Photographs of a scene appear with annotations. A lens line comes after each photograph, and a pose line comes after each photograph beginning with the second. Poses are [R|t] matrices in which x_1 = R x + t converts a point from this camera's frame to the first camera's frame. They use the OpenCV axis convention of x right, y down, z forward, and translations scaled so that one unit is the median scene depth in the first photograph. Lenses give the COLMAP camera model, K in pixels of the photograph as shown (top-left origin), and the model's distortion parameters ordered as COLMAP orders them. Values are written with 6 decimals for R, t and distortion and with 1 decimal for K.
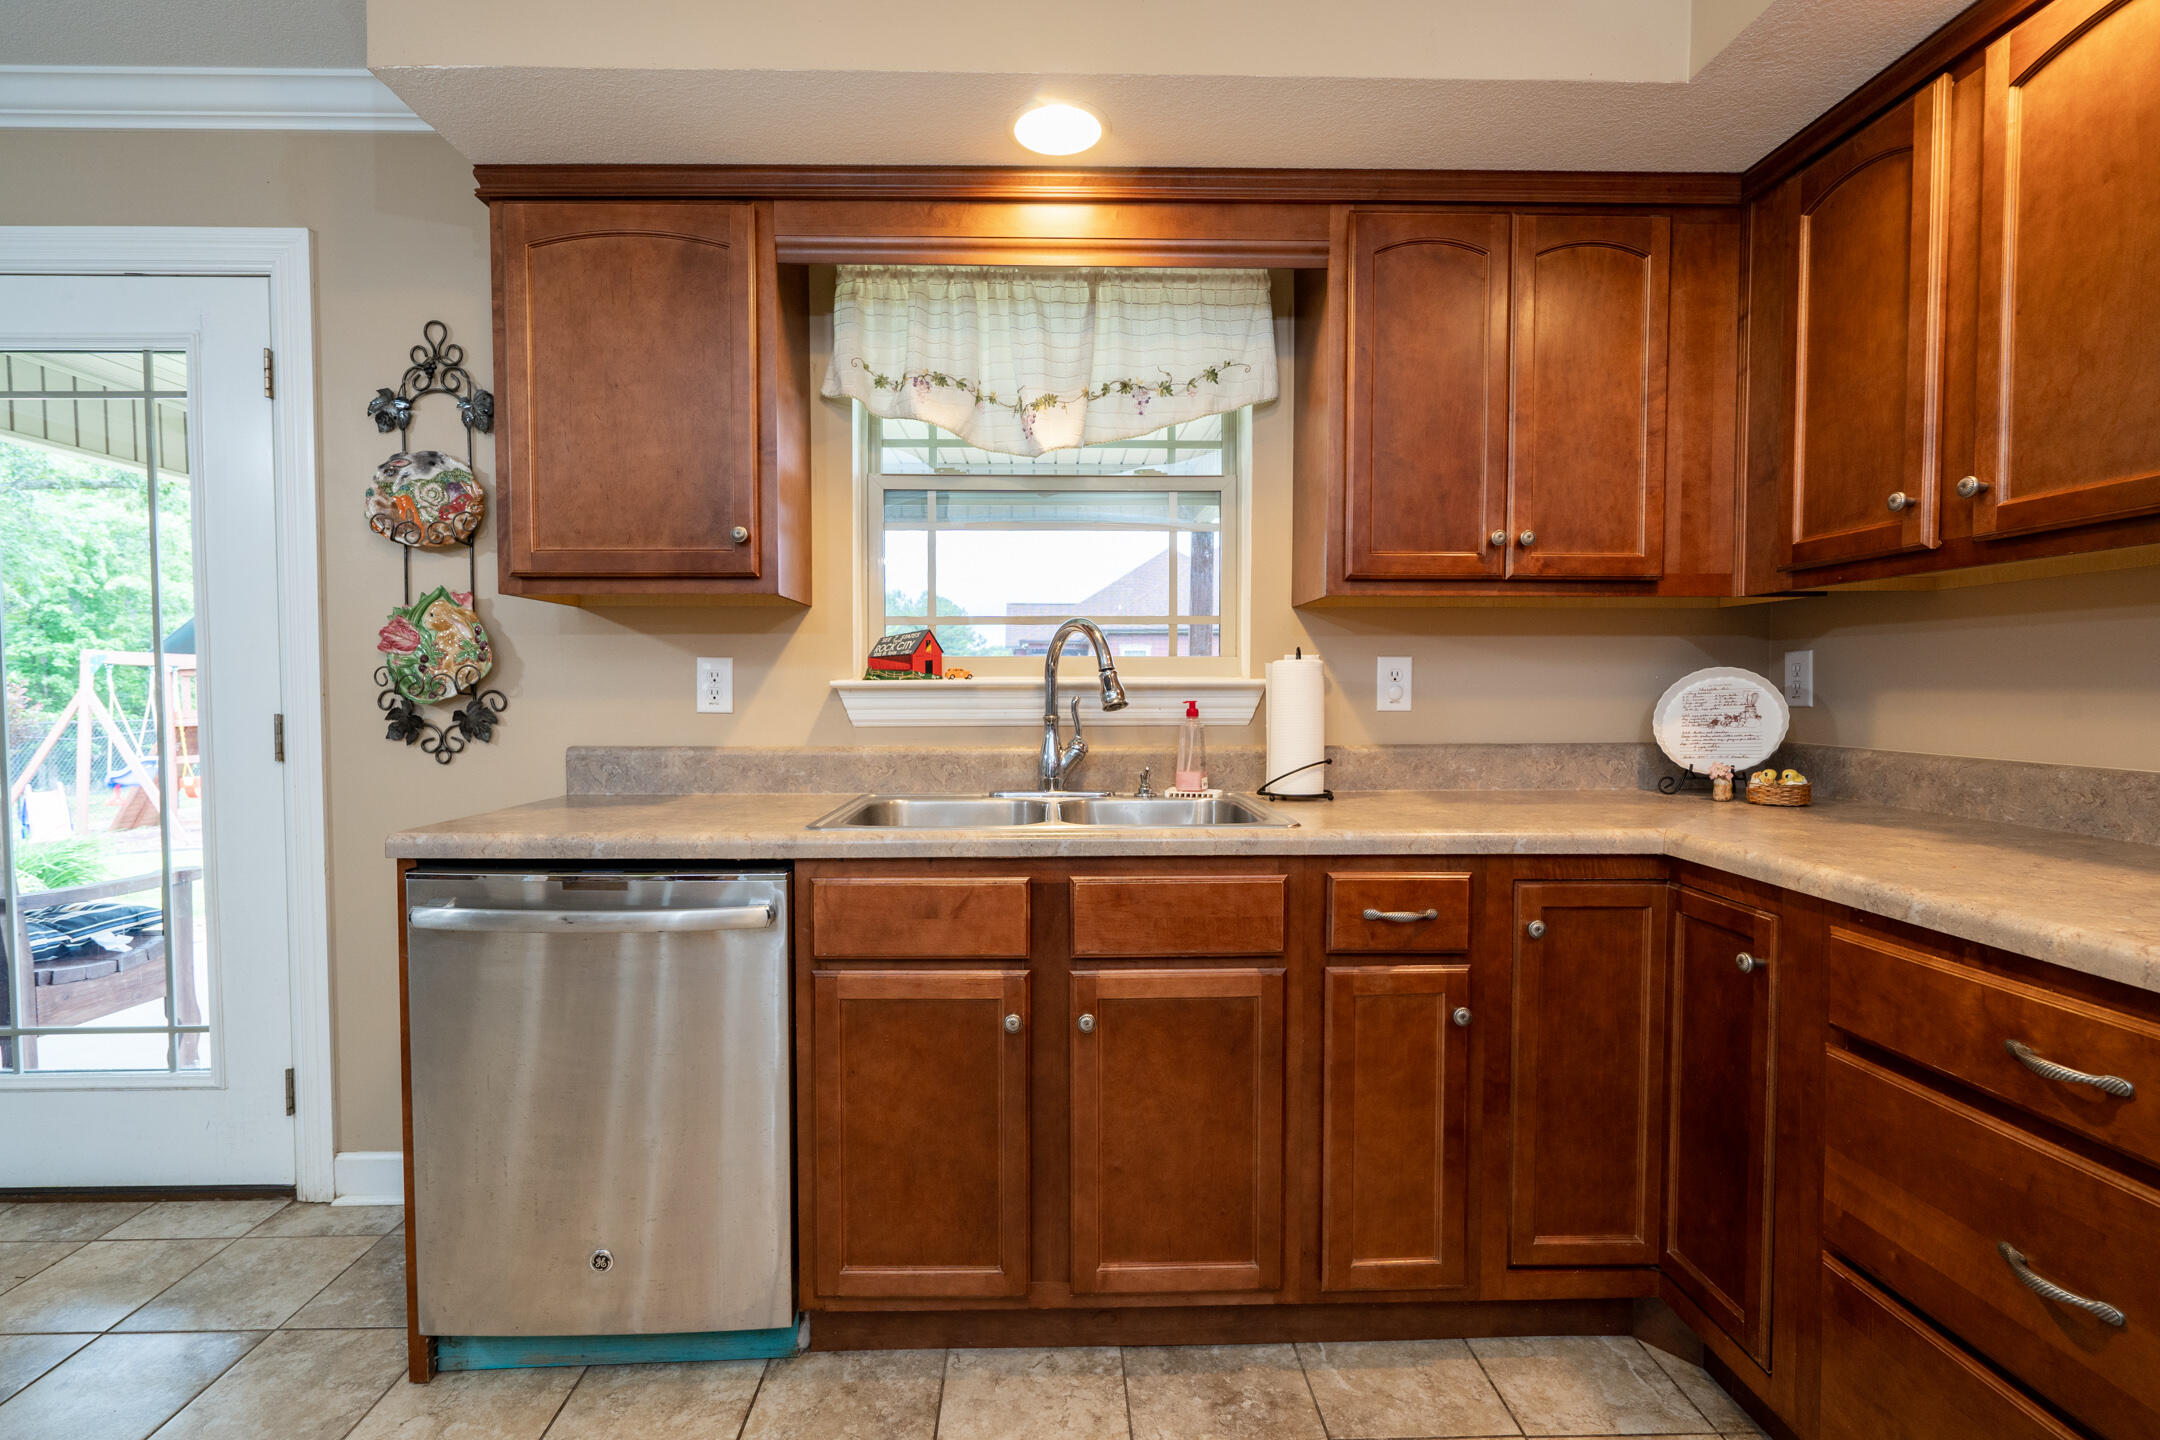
lens RADIAL K [[985.8, 0, 1071.6], [0, 985.8, 716.1], [0, 0, 1]] dist [-0.007353, 0.002712]
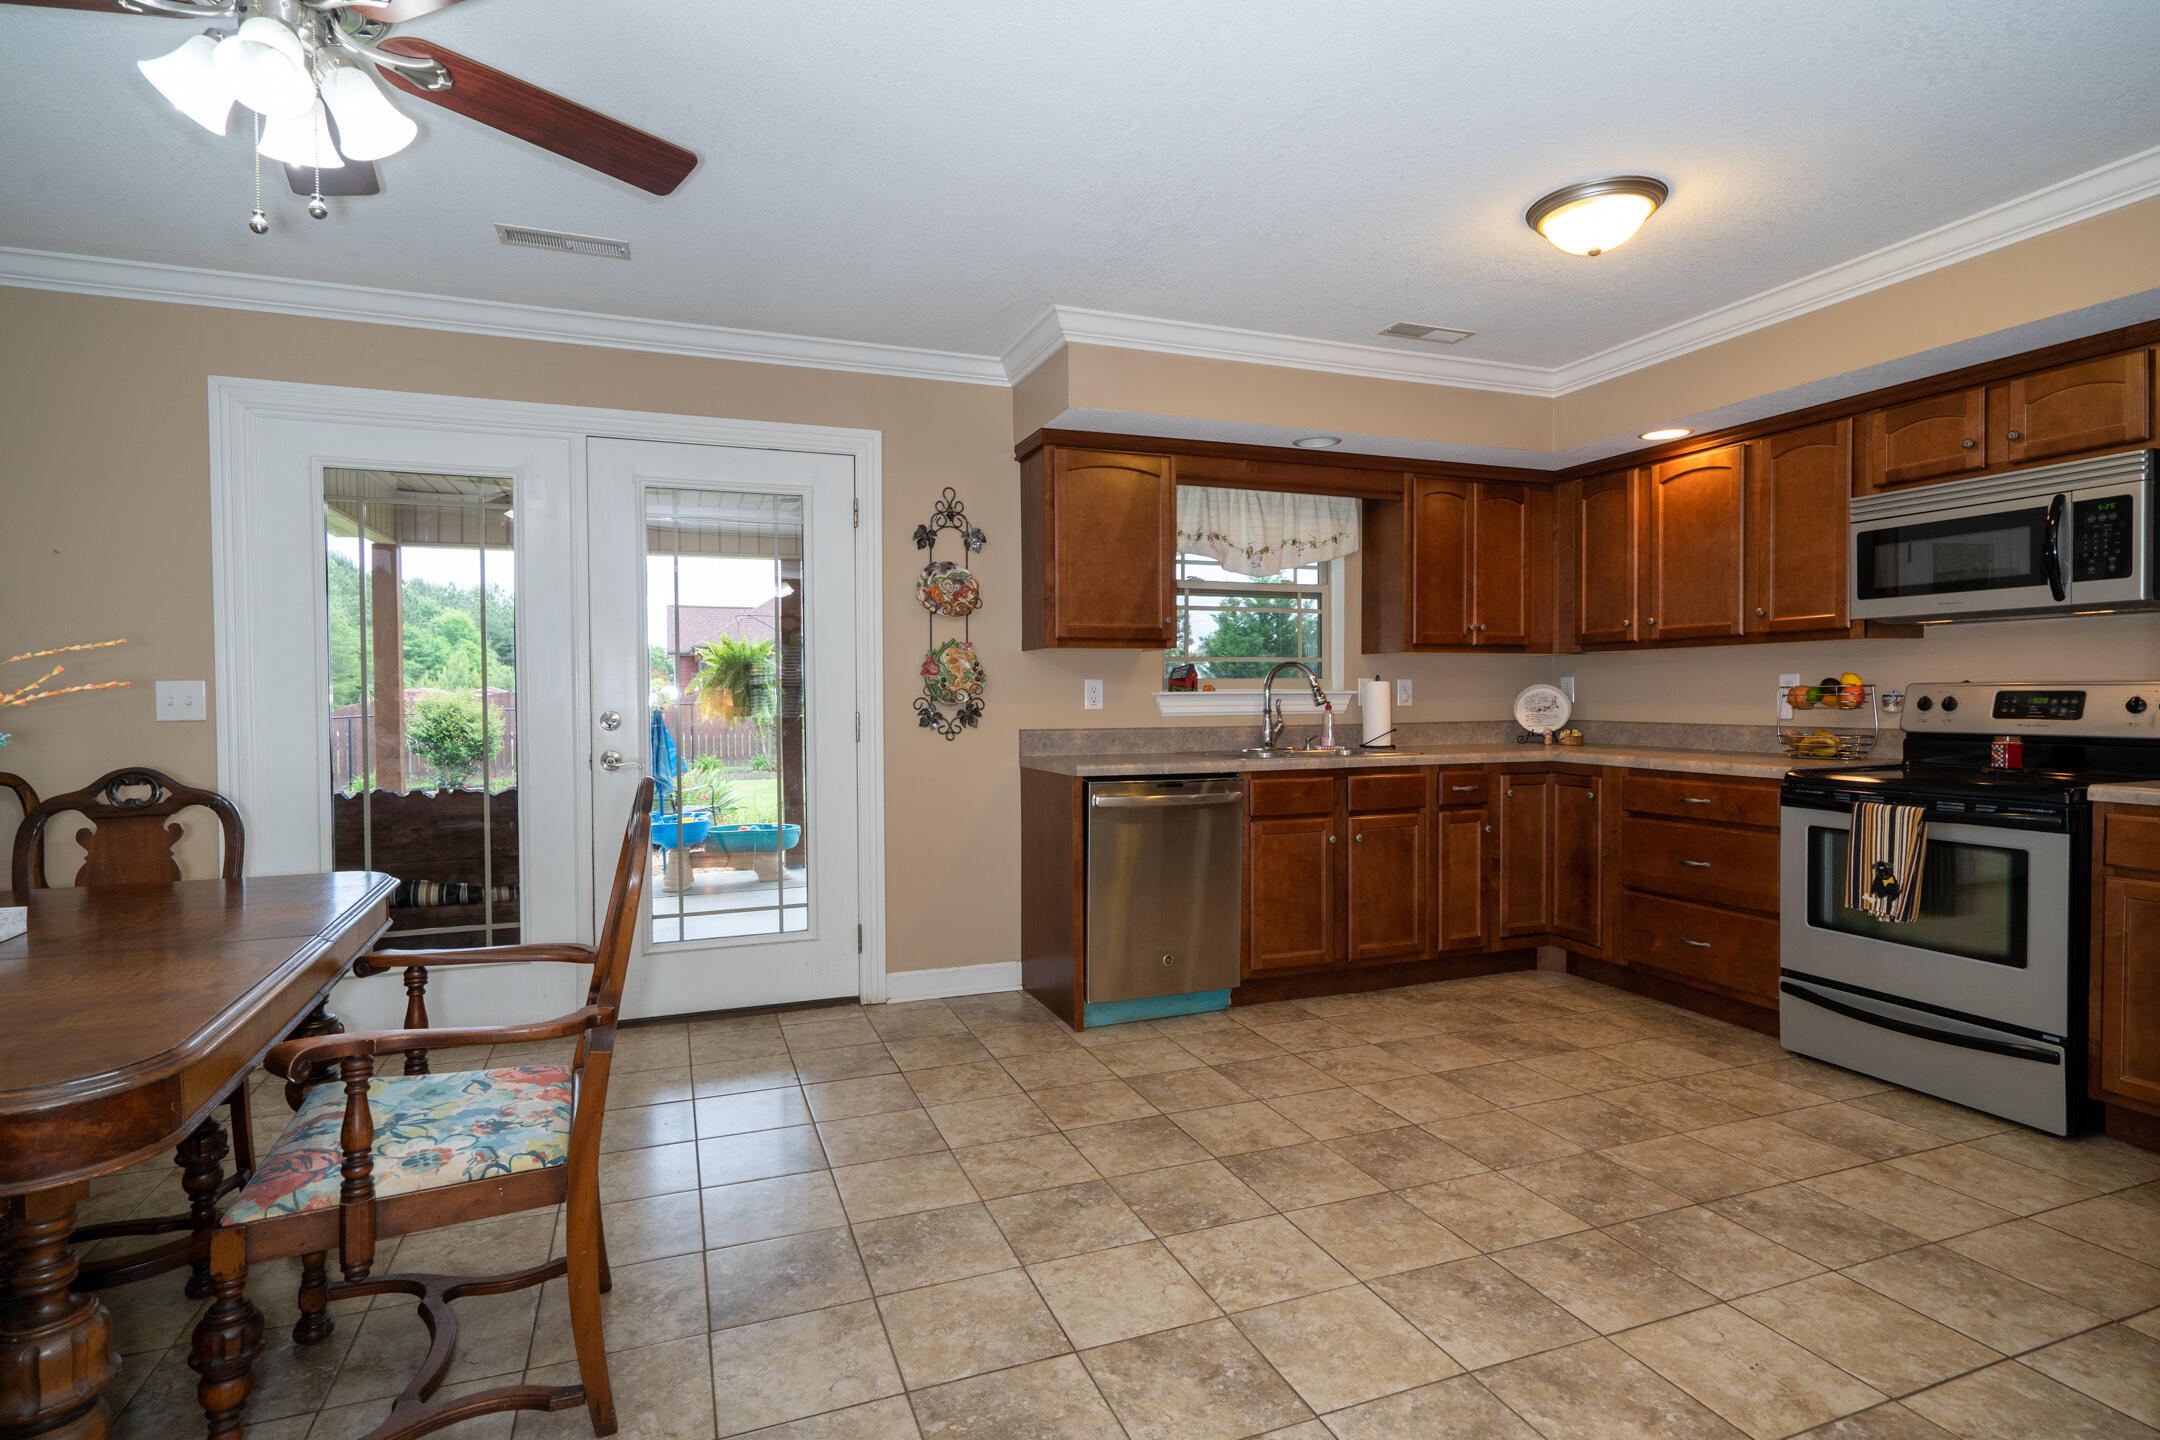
lens RADIAL K [[1070.0, 0, 1062.3], [0, 1070.0, 705.0], [0, 0, 1]] dist [0.003433, 0.000505]
pose [[0.943754, -0.006506, 0.330586, -1.093011], [0.013869, 0.999705, -0.019921, 0.026941], [-0.330359, 0.023385, 0.943566, -0.860161]]
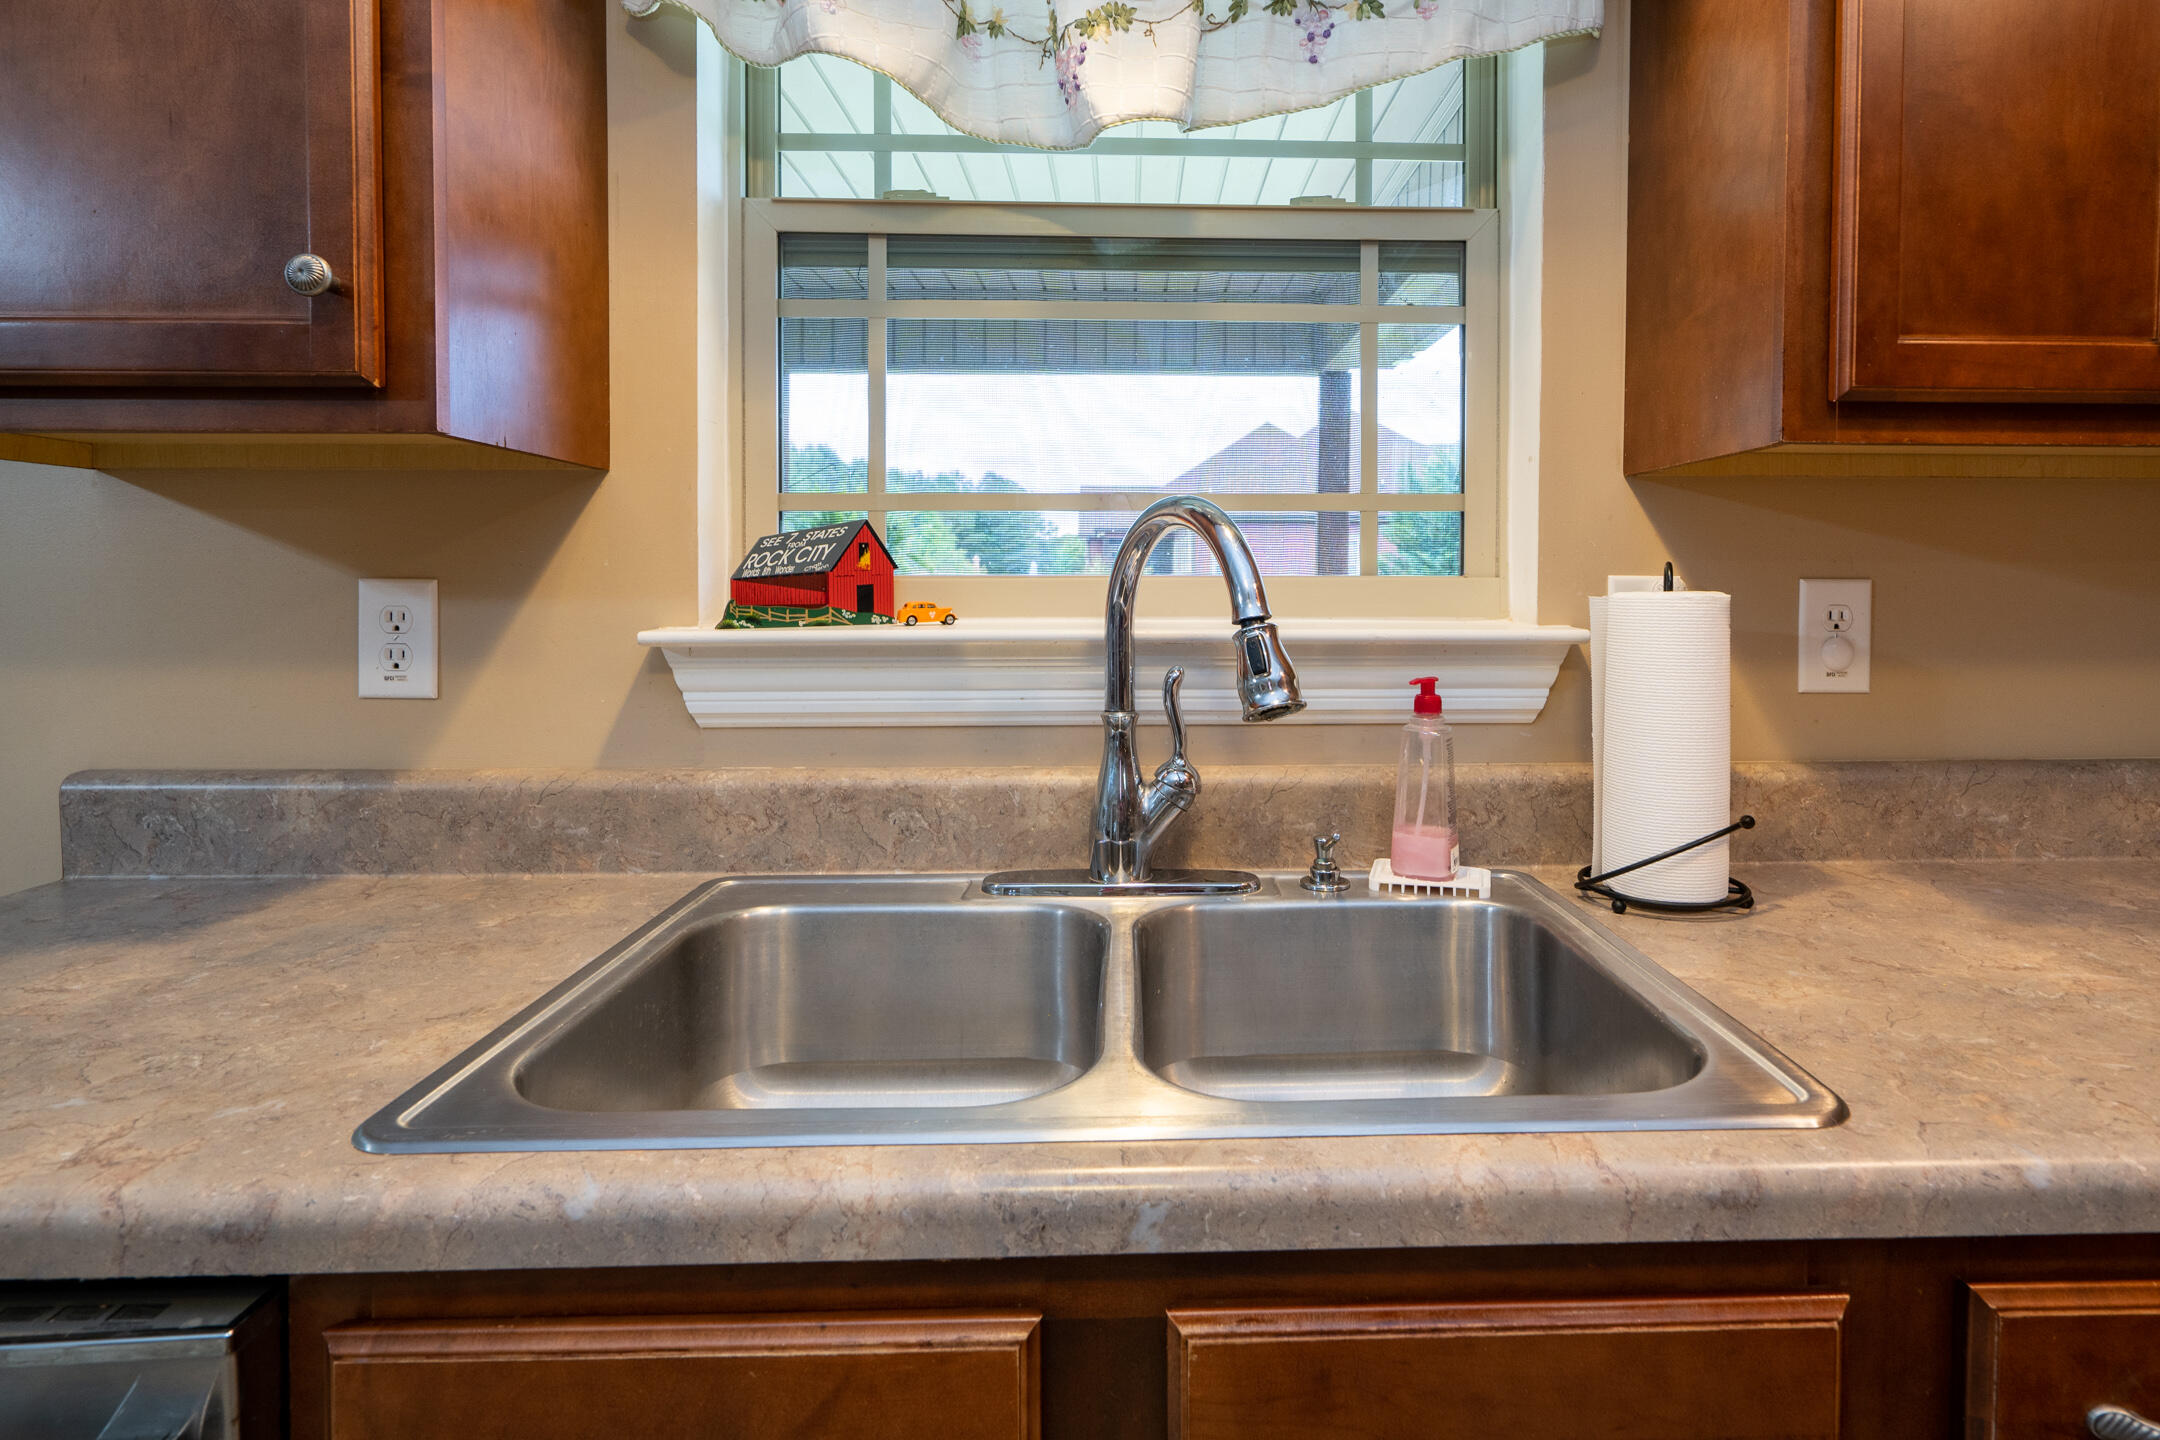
lens RADIAL K [[1099.3, 0, 1175.3], [0, 1099.3, 603.5], [0, 0, 1]] dist [-0.004186, -0.000368]
pose [[0.999826, 0.001253, 0.018589, -0.004548], [-0.001105, 0.999968, -0.007976, -0.045573], [-0.018599, 0.007954, 0.999795, 0.486846]]
